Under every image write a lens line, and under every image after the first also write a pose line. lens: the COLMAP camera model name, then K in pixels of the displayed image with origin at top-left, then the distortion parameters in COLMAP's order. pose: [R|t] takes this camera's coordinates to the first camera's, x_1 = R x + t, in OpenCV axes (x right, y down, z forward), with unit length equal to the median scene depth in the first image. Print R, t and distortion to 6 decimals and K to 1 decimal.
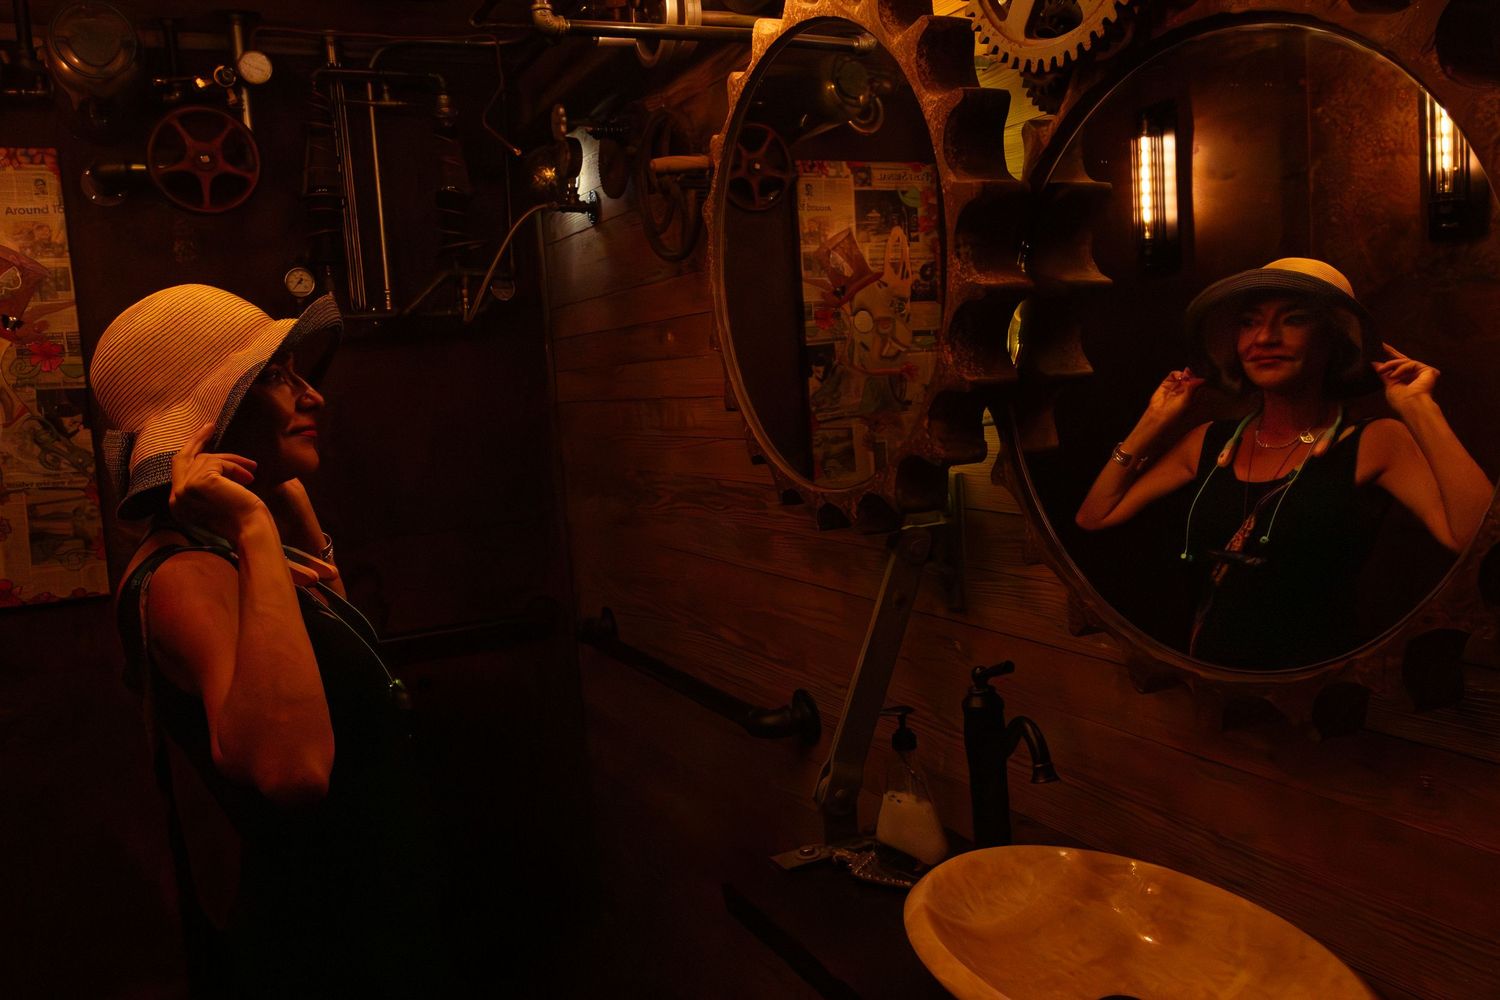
lens RADIAL K [[1237.7, 0, 750.0], [0, 1237.7, 500.0], [0, 0, 1]] dist [0.002488, -0.010310]
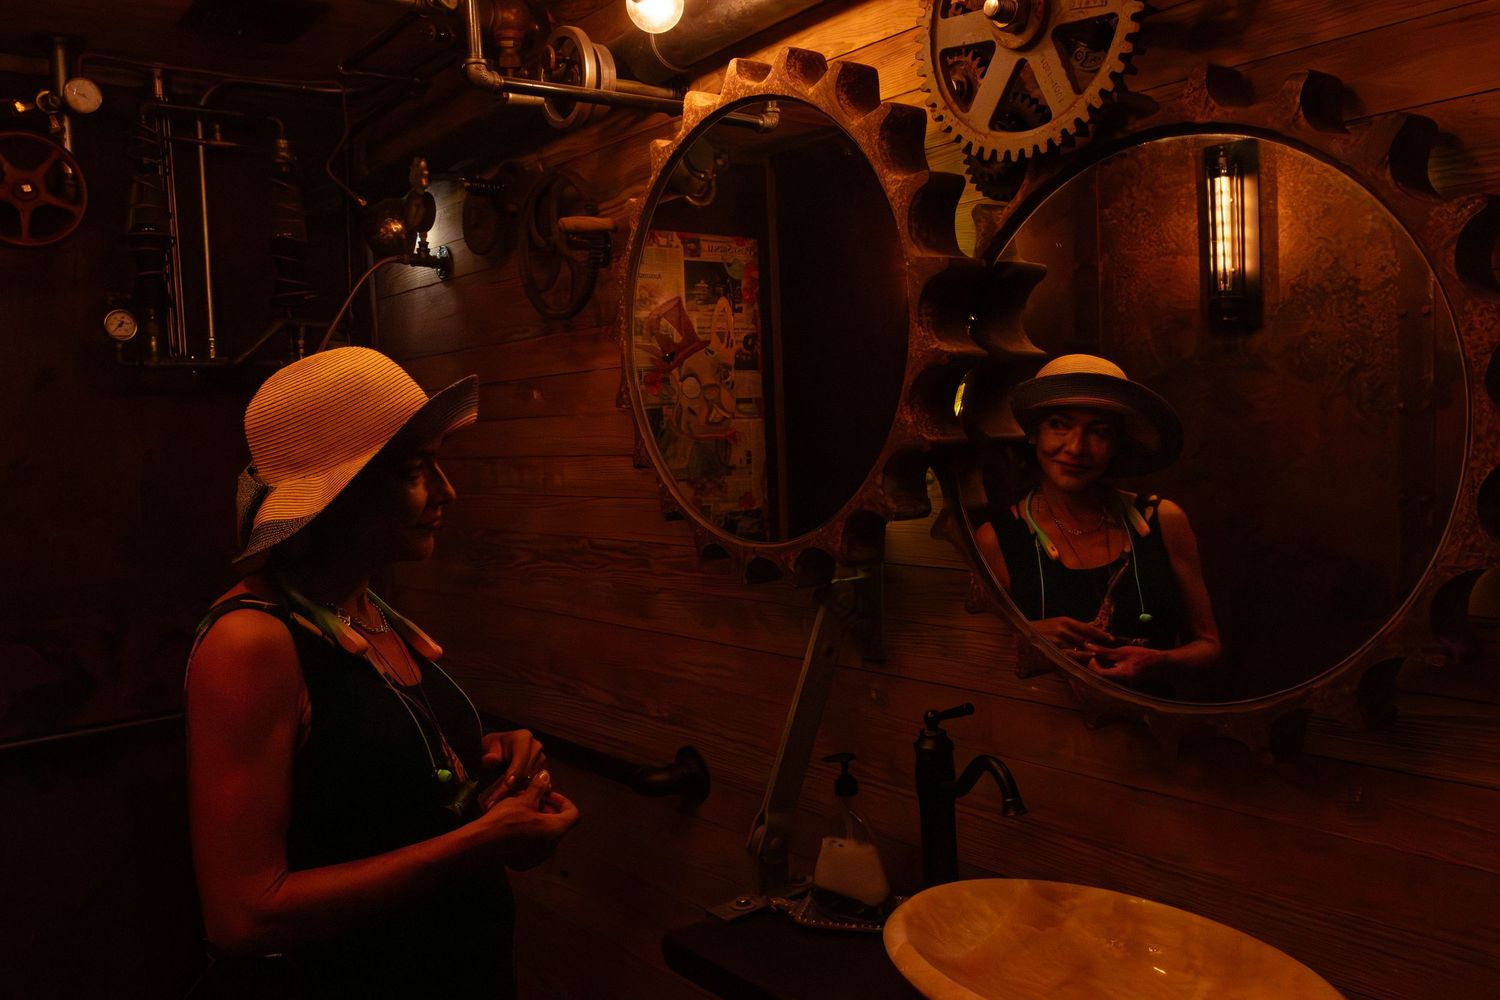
lens RADIAL K [[1238.8, 0, 750.0], [0, 1238.8, 500.0], [0, 0, 1]] dist [0.002428, -0.006593]
pose [[0.976100, 0.012271, 0.216974, -0.163174], [-0.000034, 0.998413, -0.056311, 0.012301], [-0.217320, 0.054957, 0.974552, -0.005327]]
